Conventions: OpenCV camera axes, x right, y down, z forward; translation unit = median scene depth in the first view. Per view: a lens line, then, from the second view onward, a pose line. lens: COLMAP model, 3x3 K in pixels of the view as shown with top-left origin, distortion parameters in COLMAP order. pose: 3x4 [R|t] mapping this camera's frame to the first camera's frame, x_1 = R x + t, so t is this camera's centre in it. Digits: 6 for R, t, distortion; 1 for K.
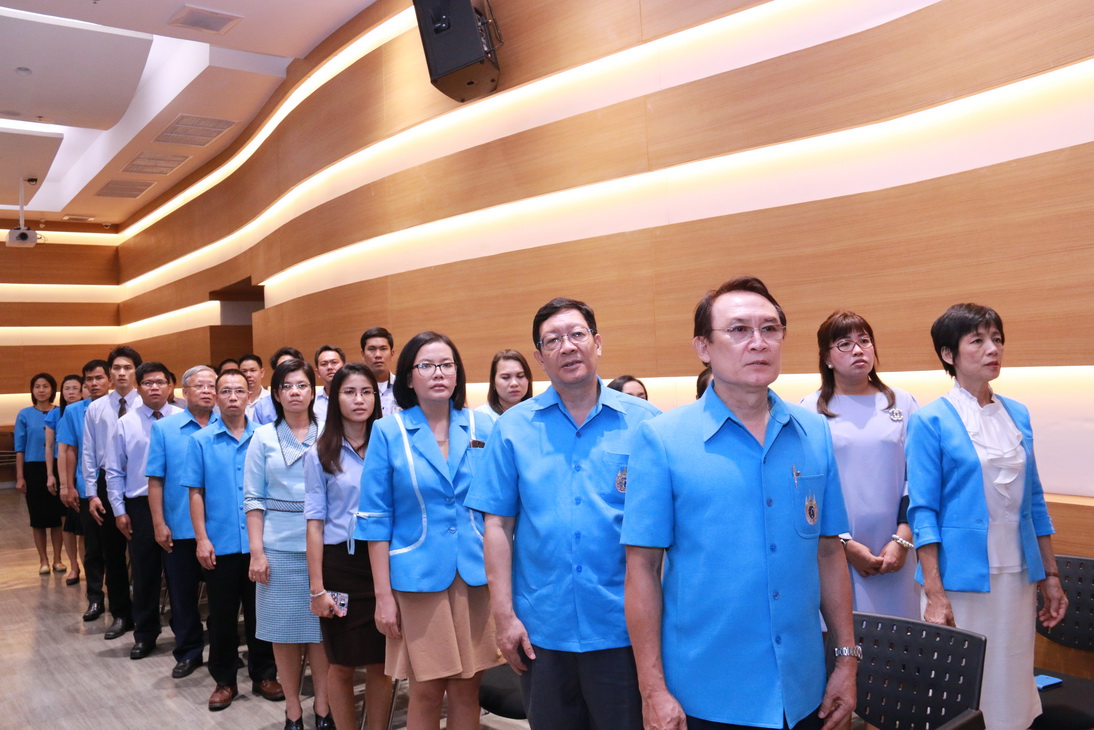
lens RADIAL K [[957.2, 0, 547.0], [0, 957.2, 365.0], [0, 0, 1]] dist [-0.195327, 0.222615]
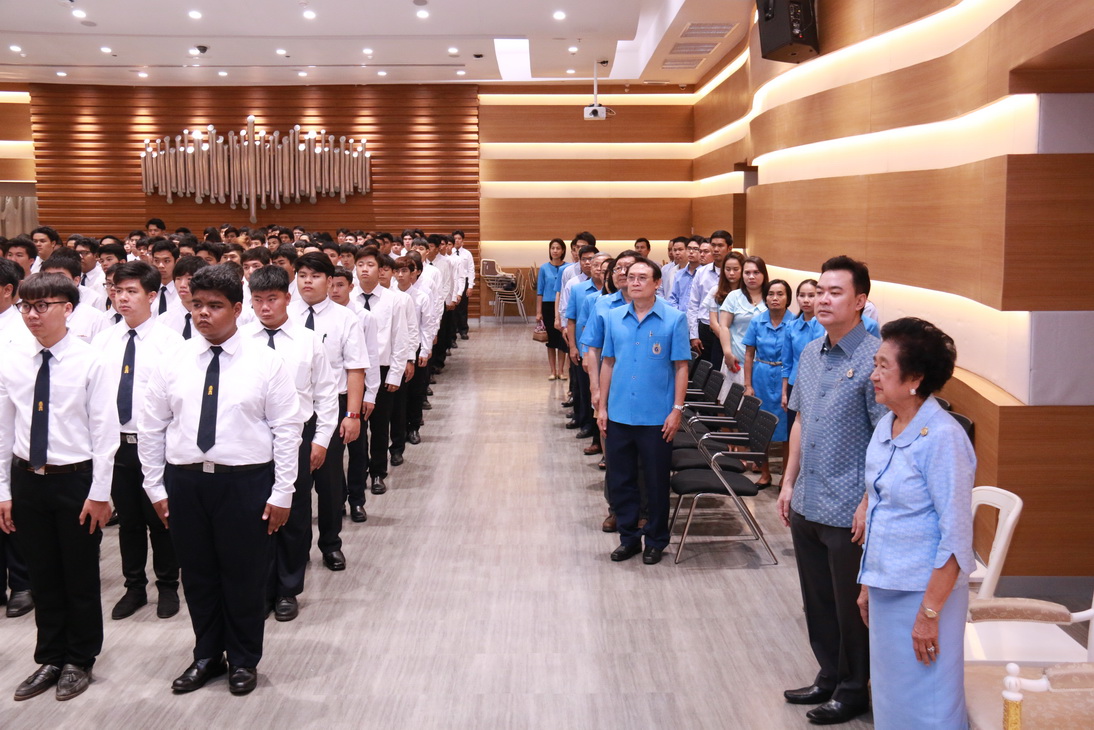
lens RADIAL K [[1227.7, 0, 547.0], [0, 1227.7, 365.0], [0, 0, 1]] dist [0.028144, 0.011581]
pose [[0.795959, 0.111900, -0.594918, 0.739468], [-0.026024, 0.988183, 0.151053, -0.110664], [0.604791, -0.104749, 0.789465, -0.673908]]
